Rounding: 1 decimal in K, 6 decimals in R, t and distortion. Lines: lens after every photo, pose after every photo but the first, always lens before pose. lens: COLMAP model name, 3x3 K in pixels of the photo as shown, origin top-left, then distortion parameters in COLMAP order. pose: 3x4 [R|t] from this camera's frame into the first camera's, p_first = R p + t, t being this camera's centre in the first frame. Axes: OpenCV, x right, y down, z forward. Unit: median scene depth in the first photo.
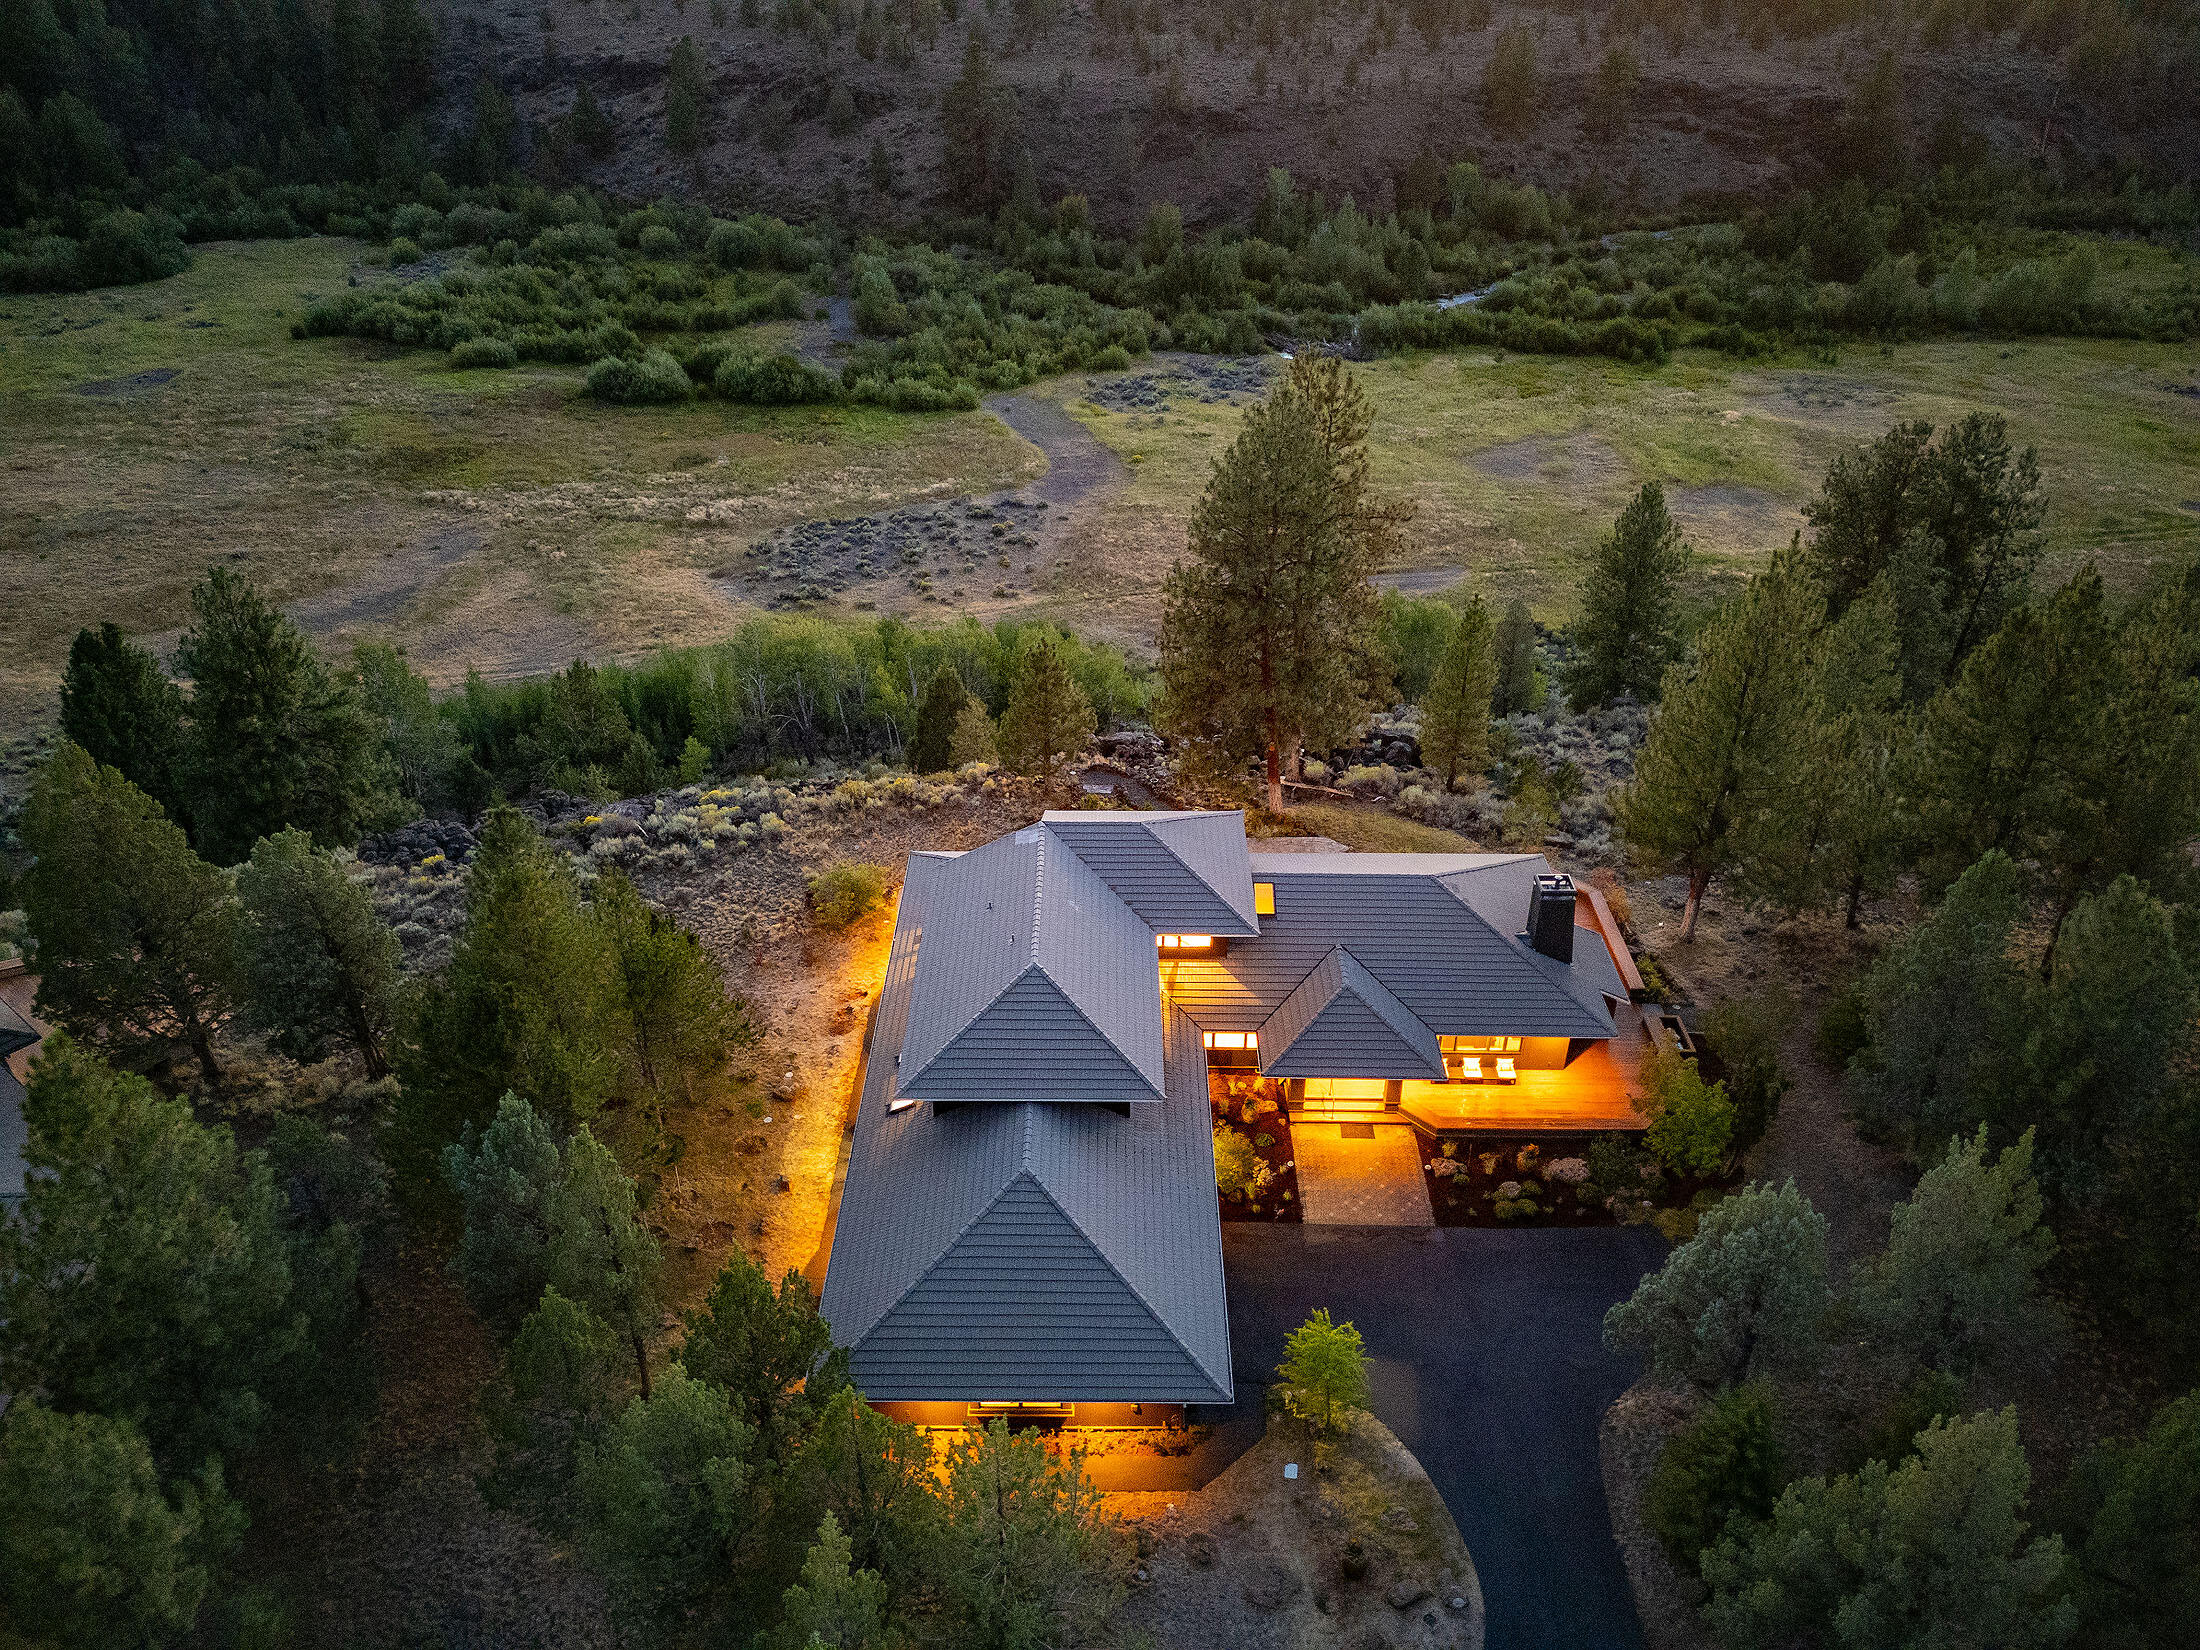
lens RADIAL K [[1626.1, 0, 1146.7], [0, 1626.1, 823.8], [0, 0, 1]] dist [0.084472, -0.062776]
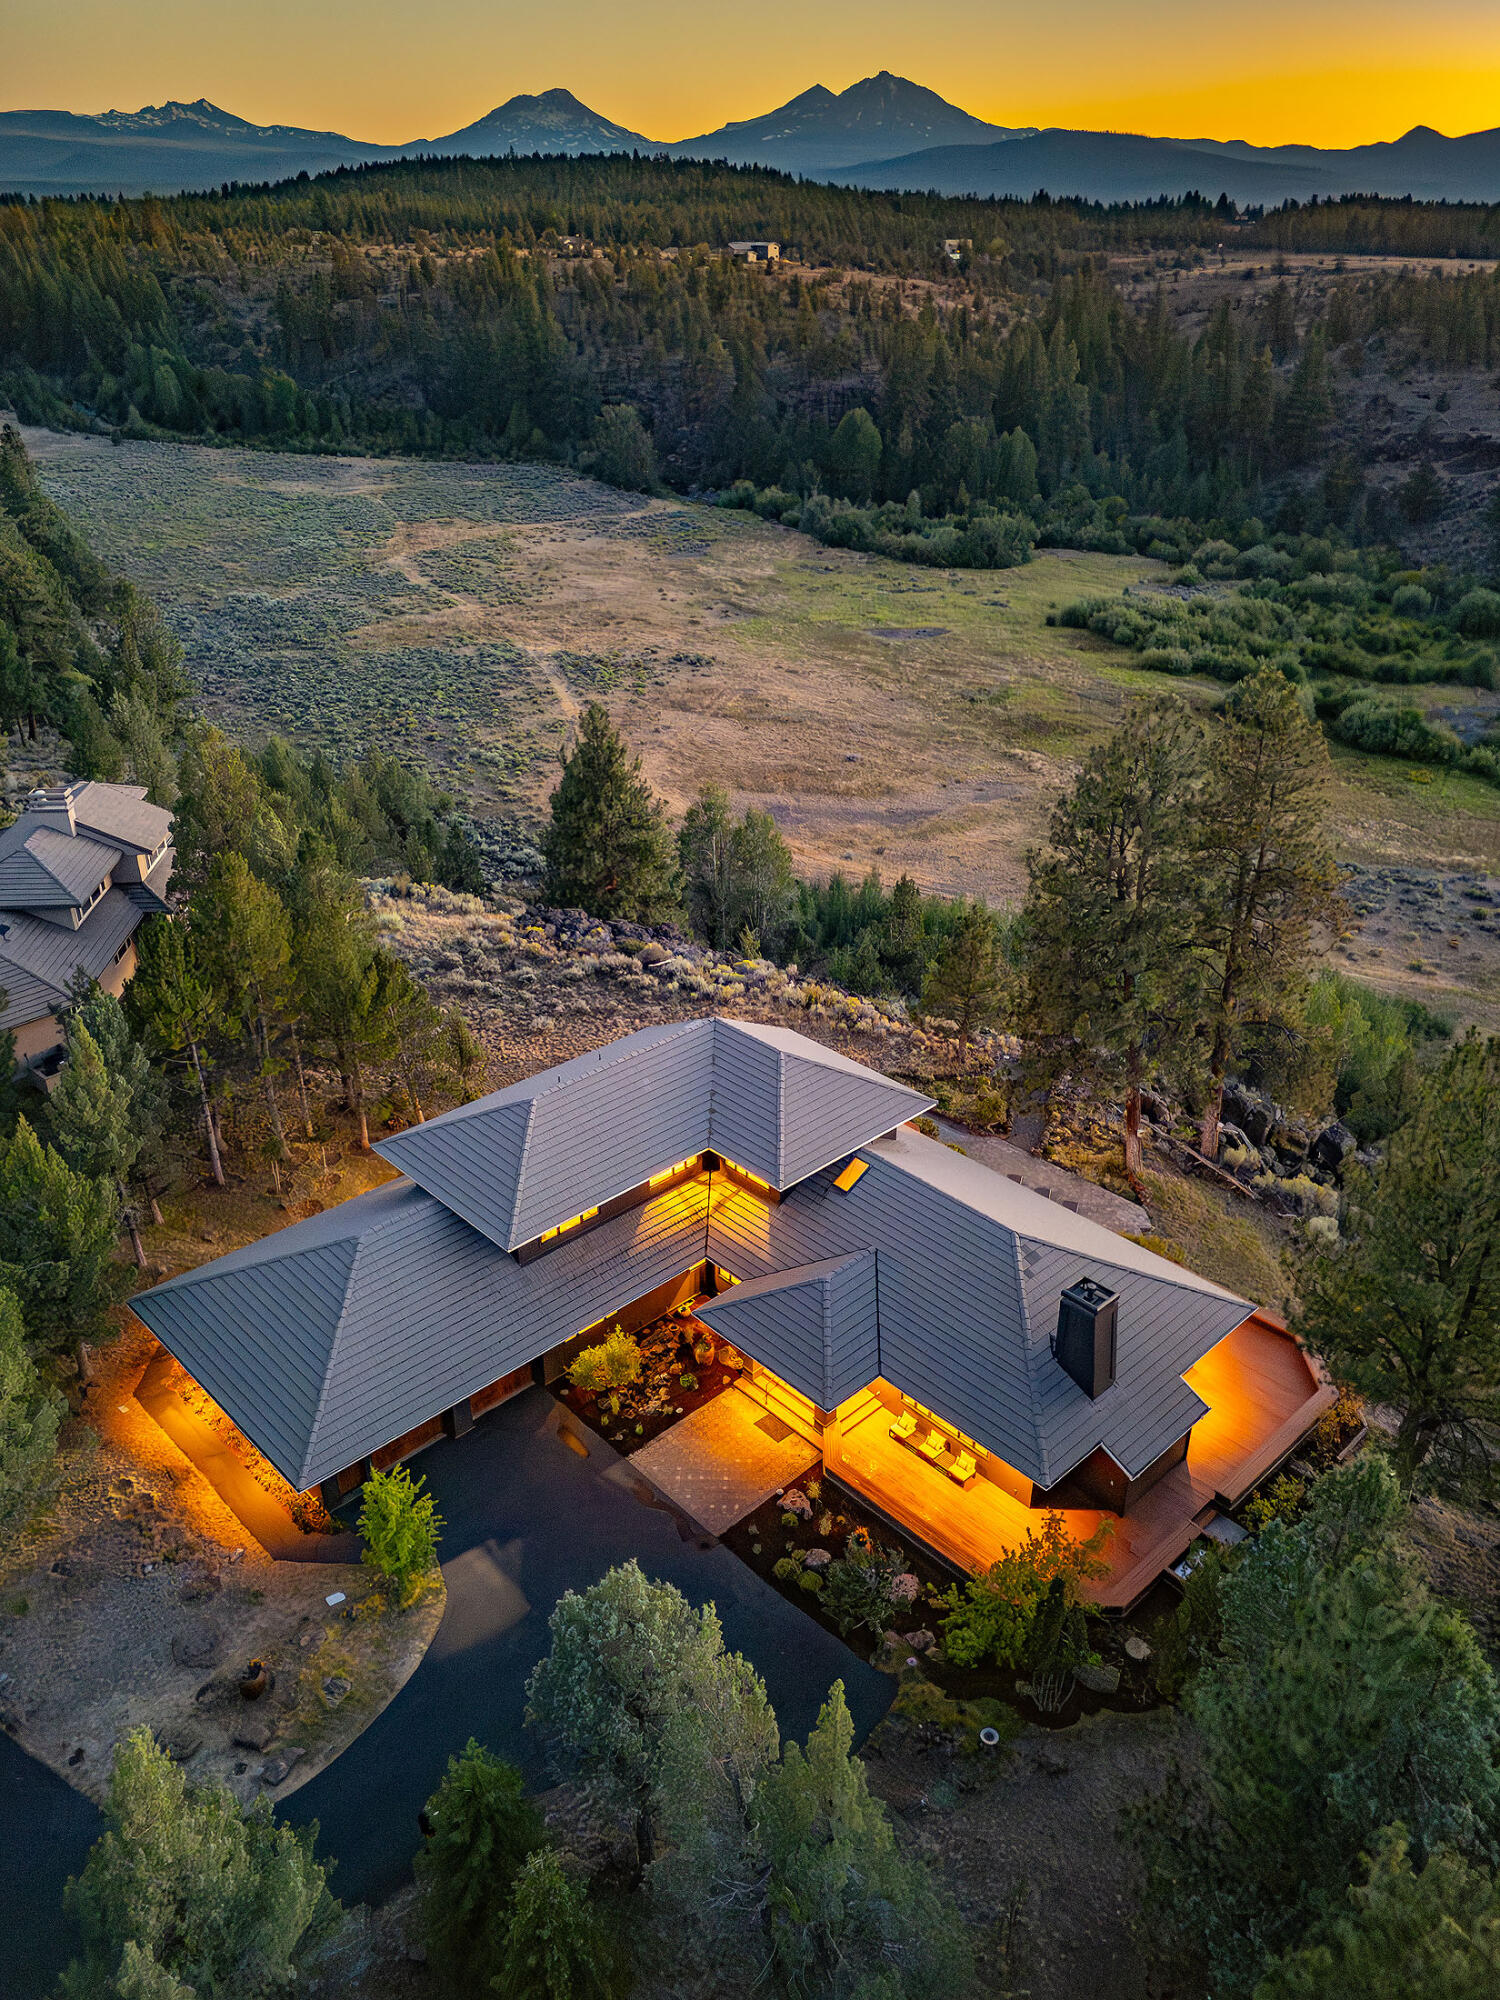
lens RADIAL K [[1478.3, 0, 697.8], [0, 1478.3, 1001.1], [0, 0, 1]] dist [0.084472, -0.062776]
pose [[0.686088, 0.337591, -0.644450, 0.173788], [-0.385520, 0.919927, 0.071469, -0.024231], [0.616975, 0.199415, 0.761299, 0.086802]]
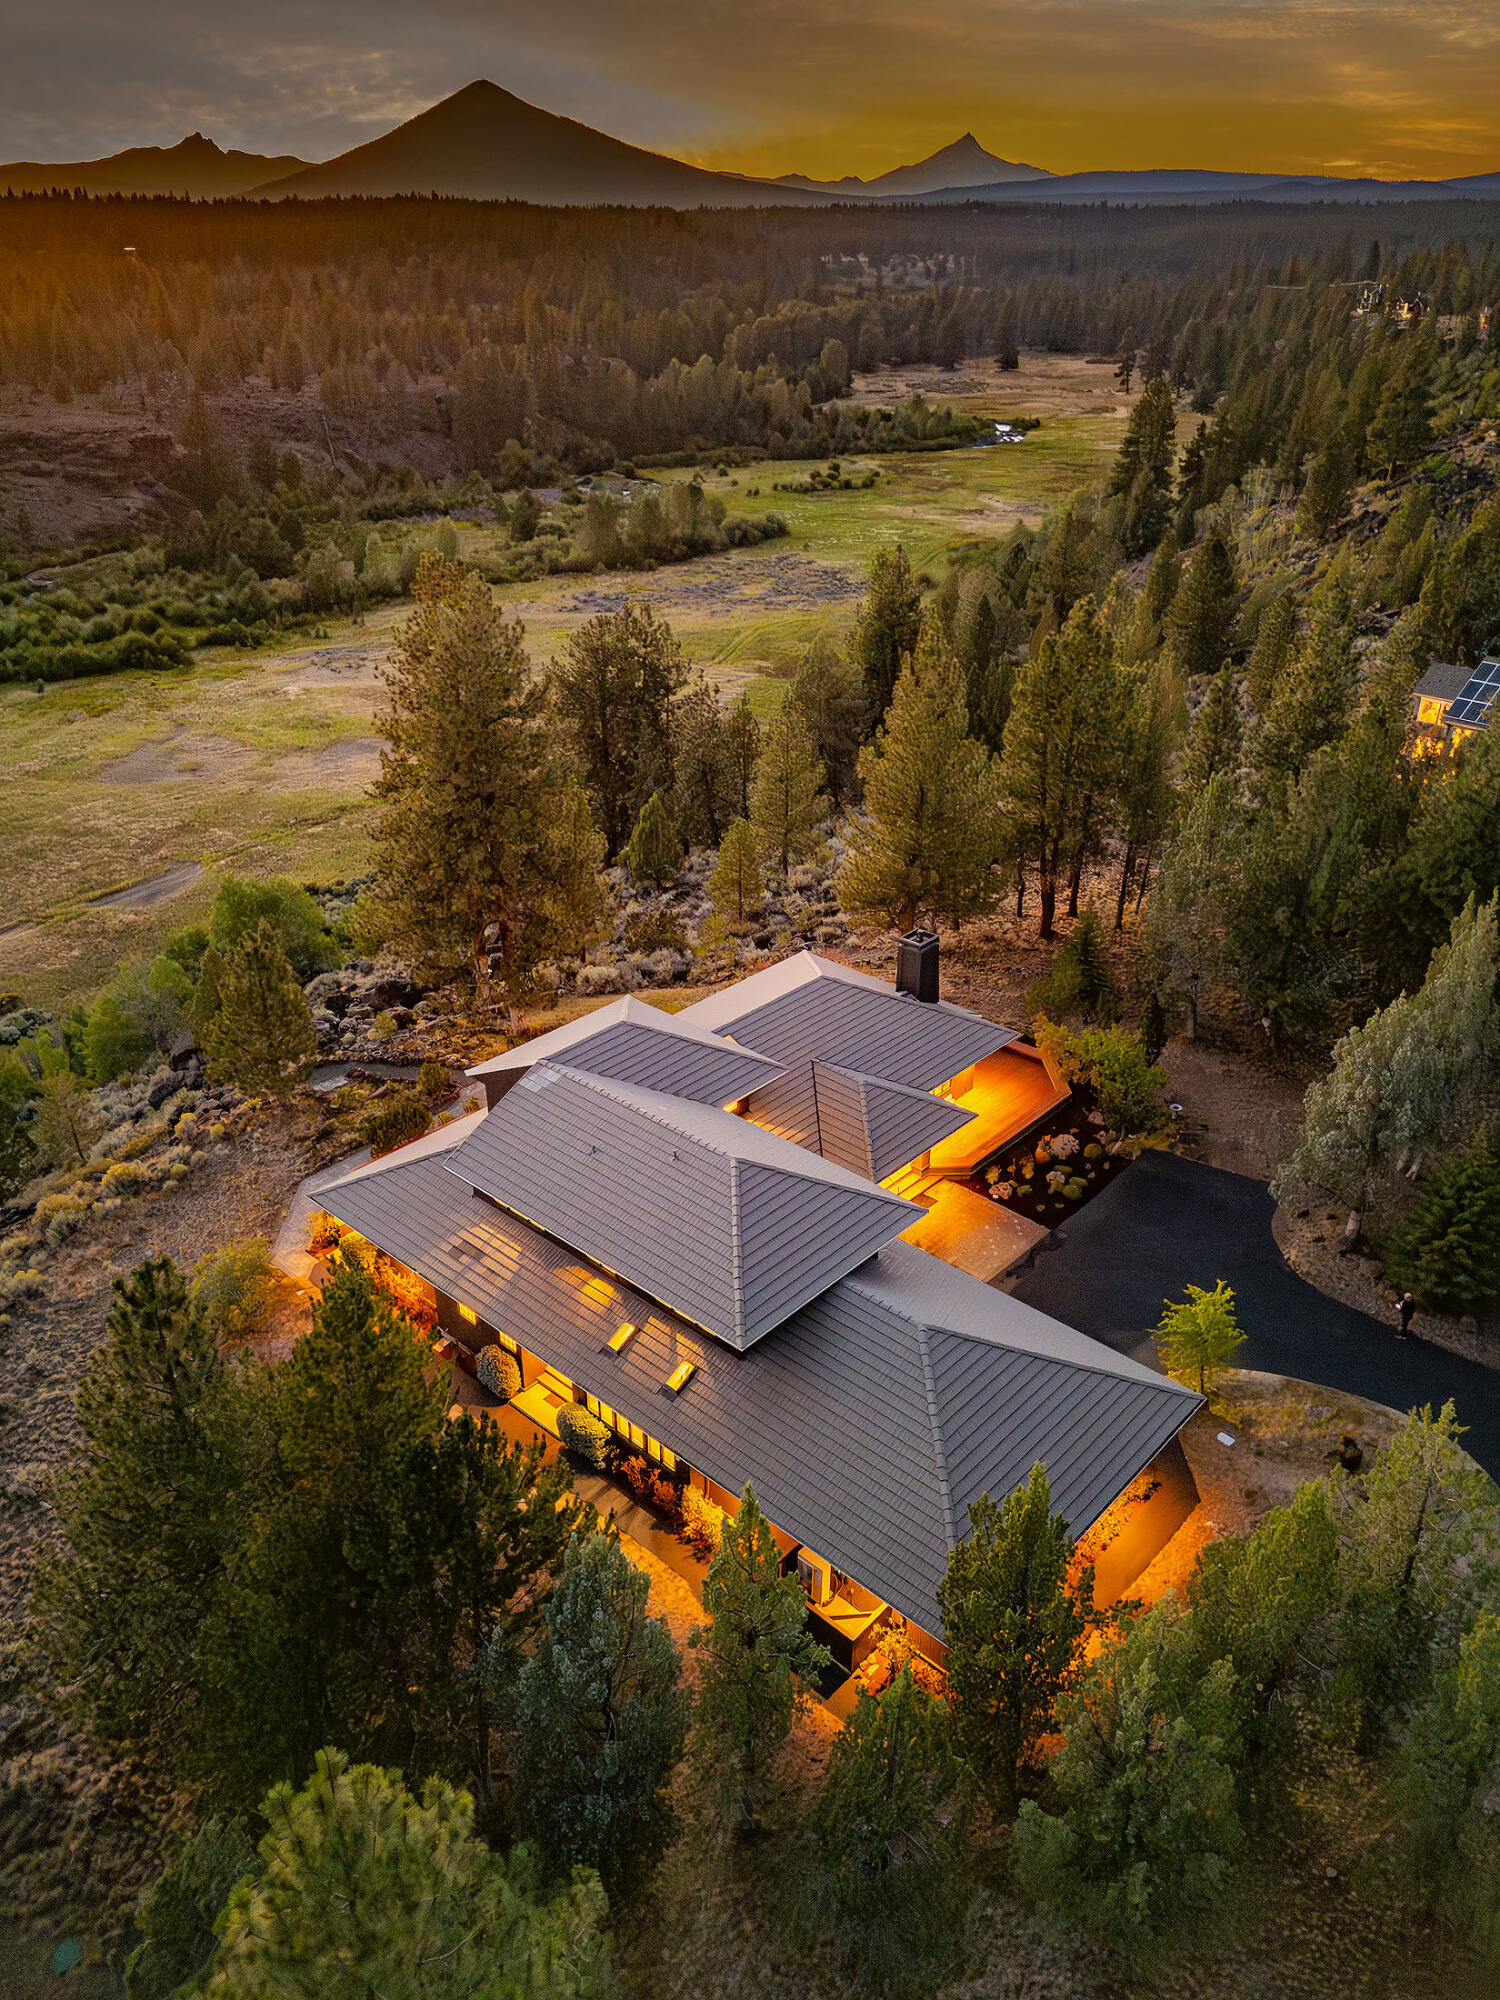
lens RADIAL K [[1478.3, 0, 697.8], [0, 1478.3, 1001.1], [0, 0, 1]] dist [0.084472, -0.062776]
pose [[0.678211, -0.342283, 0.650286, -0.170183], [0.394613, 0.916127, 0.070653, -0.017607], [-0.619928, 0.208694, 0.756397, 0.104444]]
